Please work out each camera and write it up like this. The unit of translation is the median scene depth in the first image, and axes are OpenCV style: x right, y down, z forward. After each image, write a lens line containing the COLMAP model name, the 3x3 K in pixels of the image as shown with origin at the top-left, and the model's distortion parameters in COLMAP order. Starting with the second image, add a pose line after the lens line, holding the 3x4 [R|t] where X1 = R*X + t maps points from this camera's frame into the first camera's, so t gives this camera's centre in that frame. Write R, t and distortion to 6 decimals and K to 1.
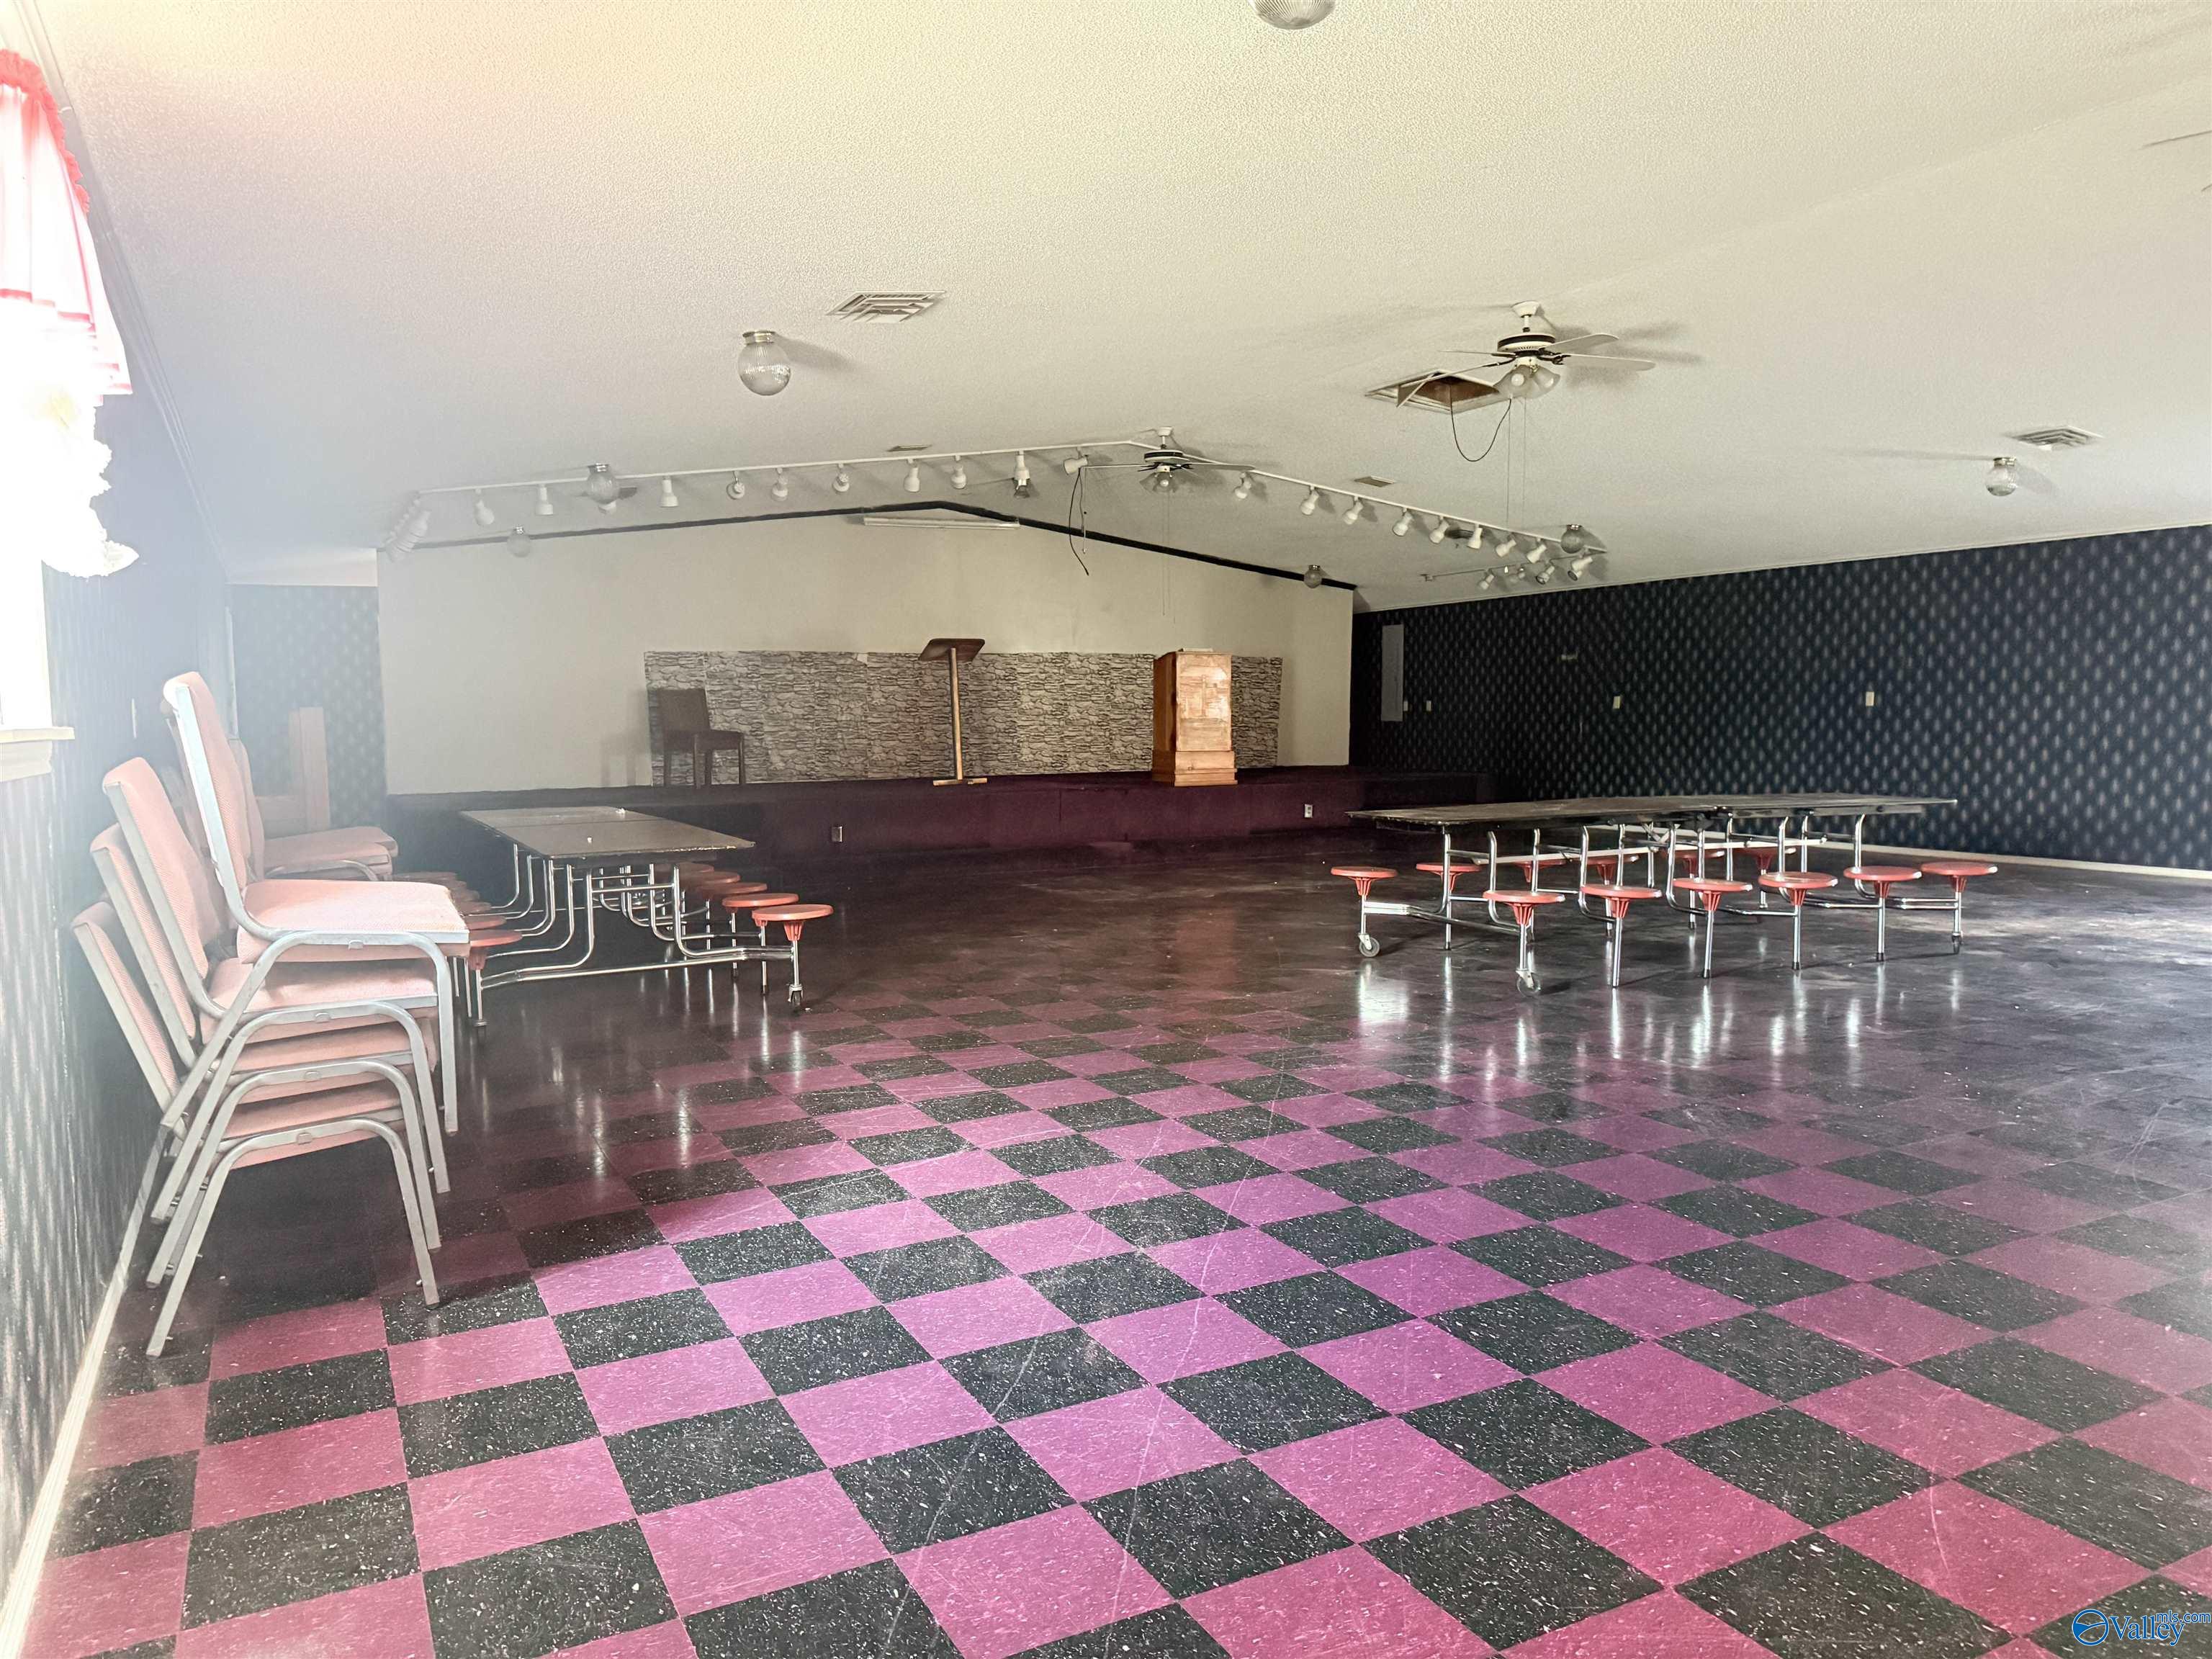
lens RADIAL K [[1556.5, 0, 1098.4], [0, 1556.5, 834.9], [0, 0, 1]] dist [0.064154, -0.071350]
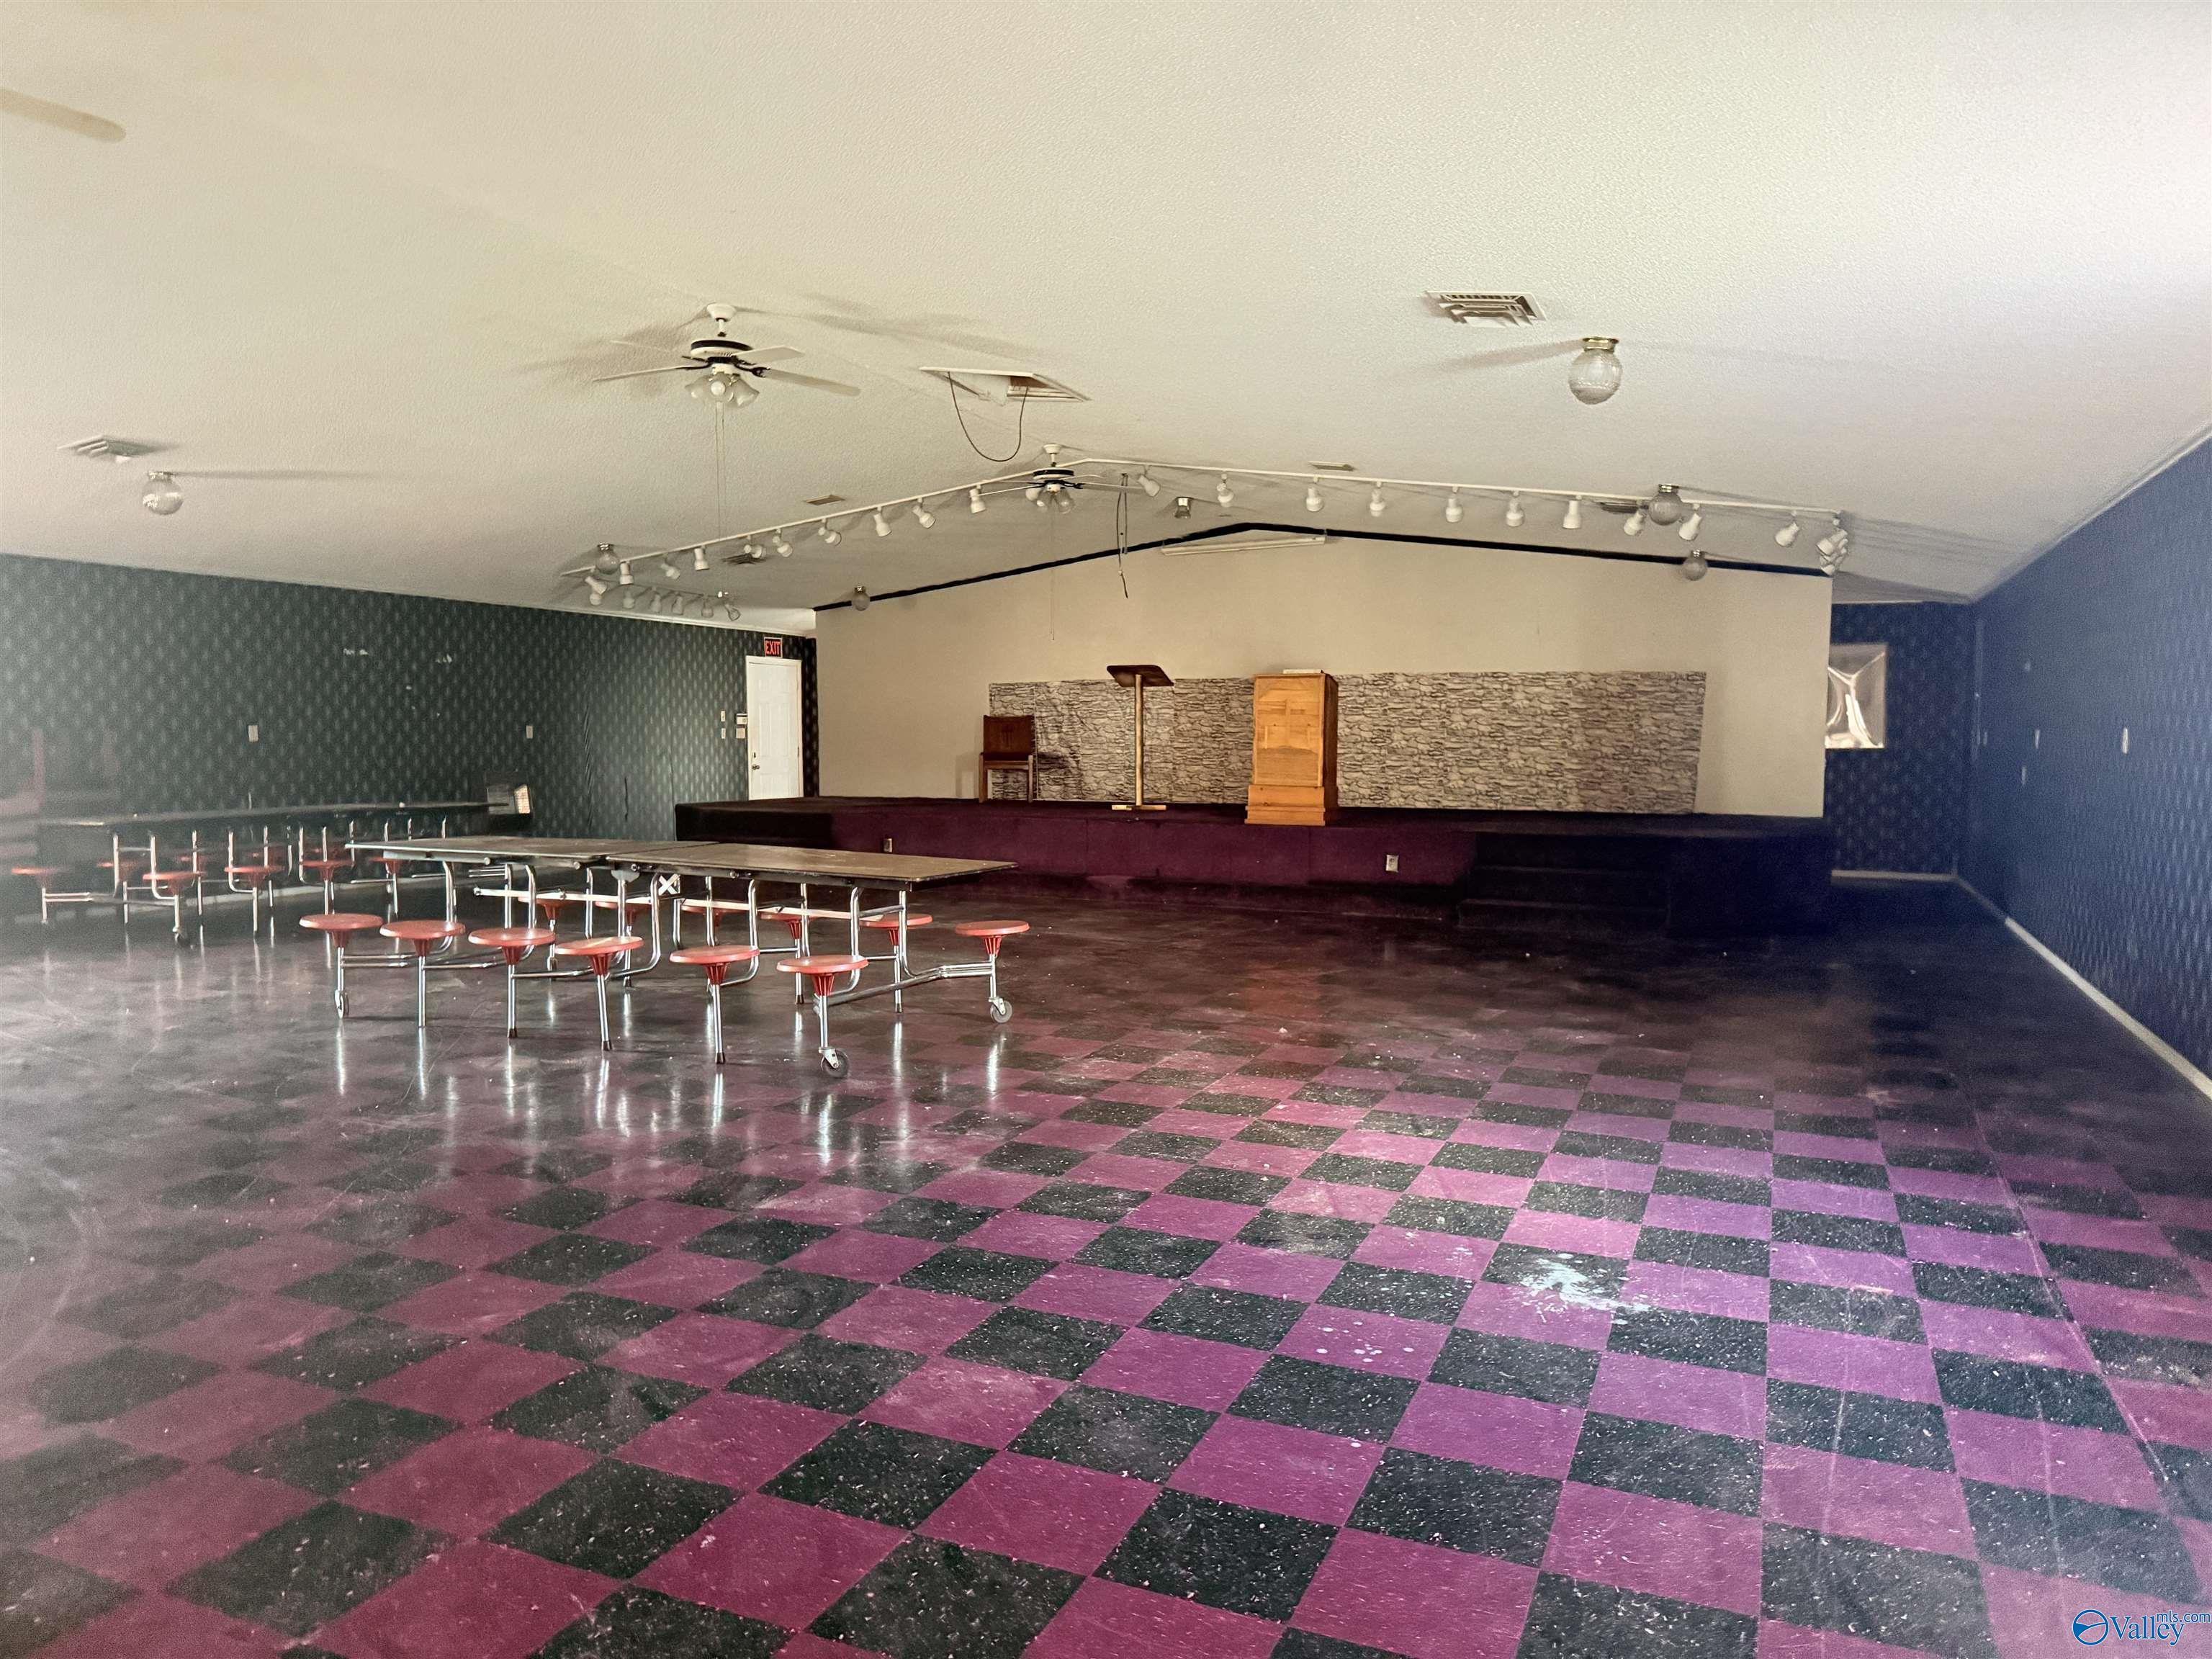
lens RADIAL K [[1556.5, 0, 1103.5], [0, 1556.5, 820.3], [0, 0, 1]] dist [0.064154, -0.071350]
pose [[0.609453, 0.052265, -0.791098, 0.632889], [-0.071004, 0.997413, 0.011195, -0.032727], [0.789636, 0.049348, 0.611587, 0.343179]]
